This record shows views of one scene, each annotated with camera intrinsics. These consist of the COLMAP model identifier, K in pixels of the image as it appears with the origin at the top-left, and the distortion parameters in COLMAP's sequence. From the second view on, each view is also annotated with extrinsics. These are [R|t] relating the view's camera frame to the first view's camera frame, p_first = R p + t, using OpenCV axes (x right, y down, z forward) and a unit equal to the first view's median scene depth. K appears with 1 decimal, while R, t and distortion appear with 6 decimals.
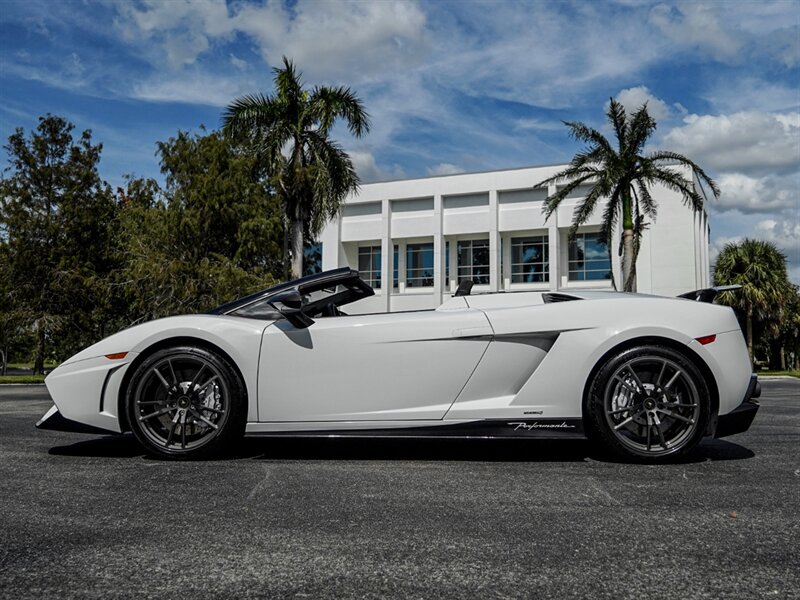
lens RADIAL K [[904.5, 0, 400.0], [0, 904.5, 300.0], [0, 0, 1]] dist [0.098561, -0.007467]
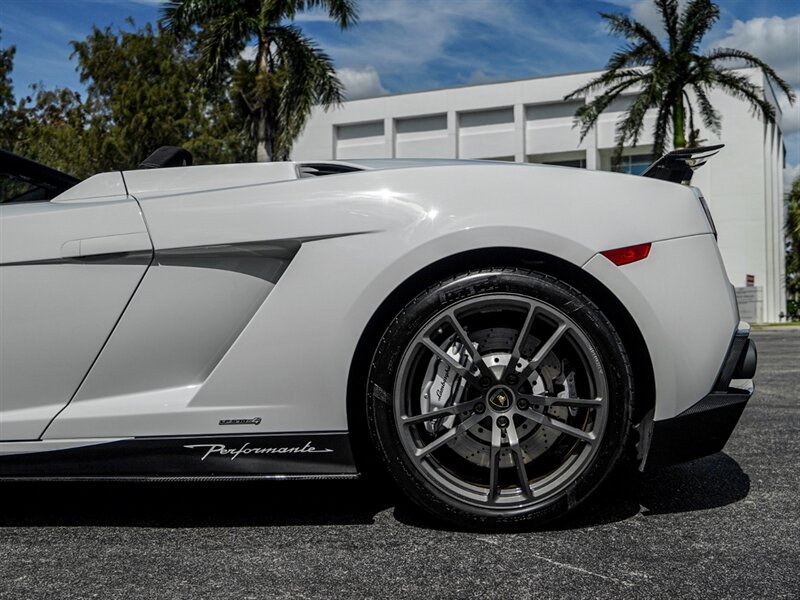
lens RADIAL K [[998.7, 0, 439.1], [0, 998.7, 297.8], [0, 0, 1]] dist [0.010334, -0.023913]
pose [[0.999611, -0.011089, -0.025608, 0.067977], [0.012273, 0.998841, 0.046545, 0.010848], [0.025062, -0.046841, 0.998588, 0.134881]]
